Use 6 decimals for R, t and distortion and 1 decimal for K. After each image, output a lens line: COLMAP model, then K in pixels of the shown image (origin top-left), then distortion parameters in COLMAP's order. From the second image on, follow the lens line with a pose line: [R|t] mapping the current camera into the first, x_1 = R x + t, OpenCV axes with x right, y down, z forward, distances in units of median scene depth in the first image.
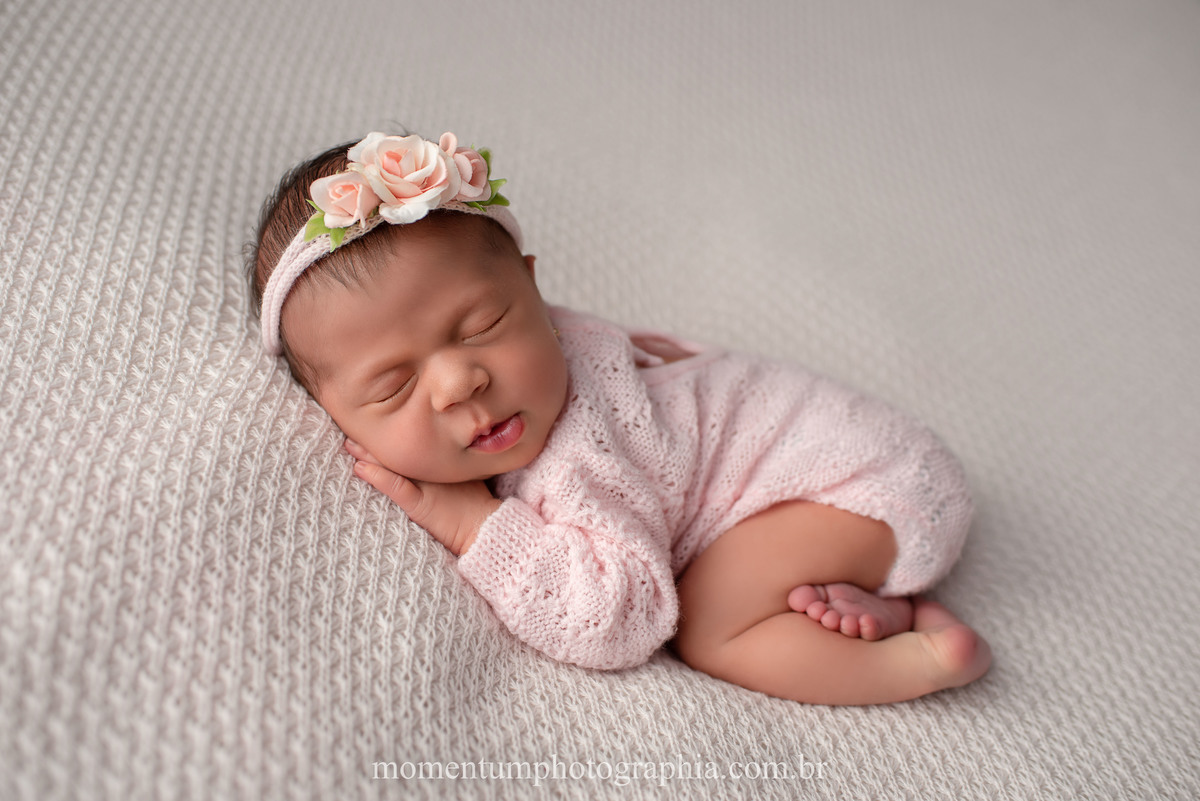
lens RADIAL K [[1219.1, 0, 577.0], [0, 1219.1, 406.2], [0, 0, 1]] dist [-0.119381, 0.109955]
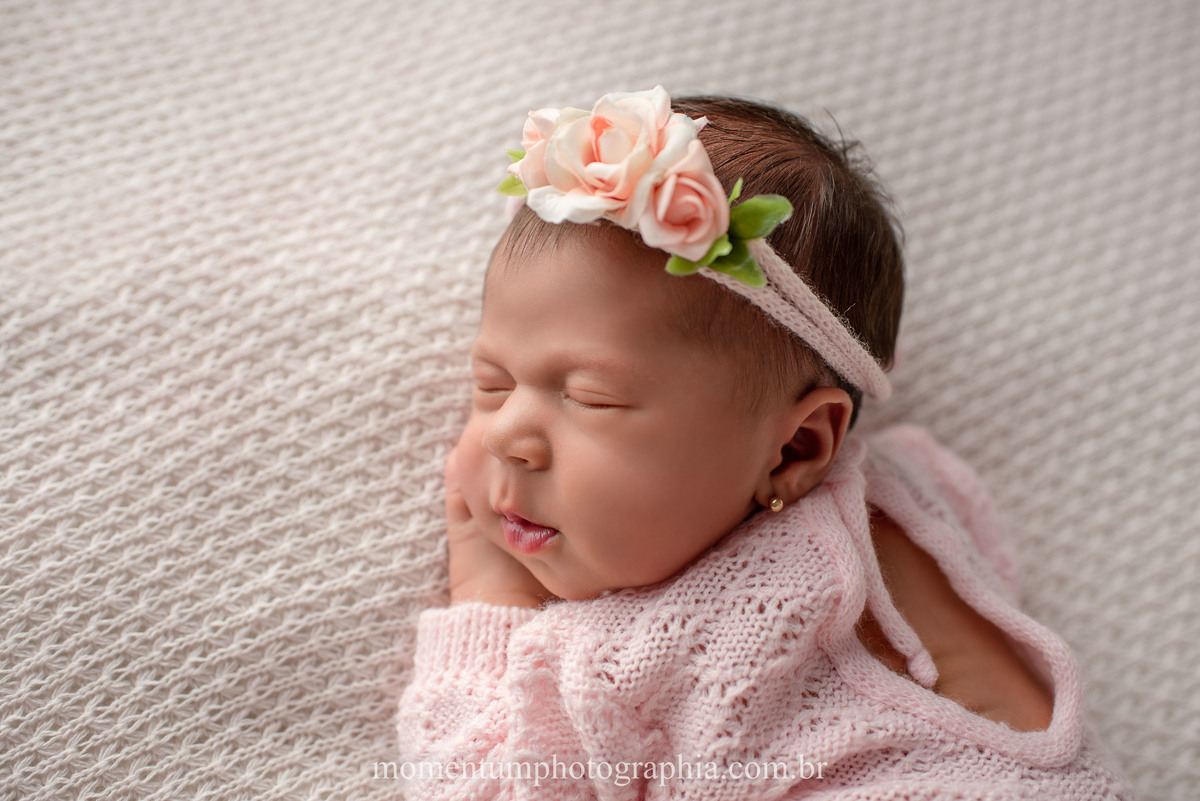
lens RADIAL K [[1184.3, 0, 595.2], [0, 1184.3, 403.7], [0, 0, 1]] dist [-0.128272, 0.129804]
pose [[0.342544, 0.622315, -0.703837, 0.397115], [-0.531603, 0.746083, 0.400947, -0.337775], [0.774636, 0.236820, 0.586391, 0.628254]]
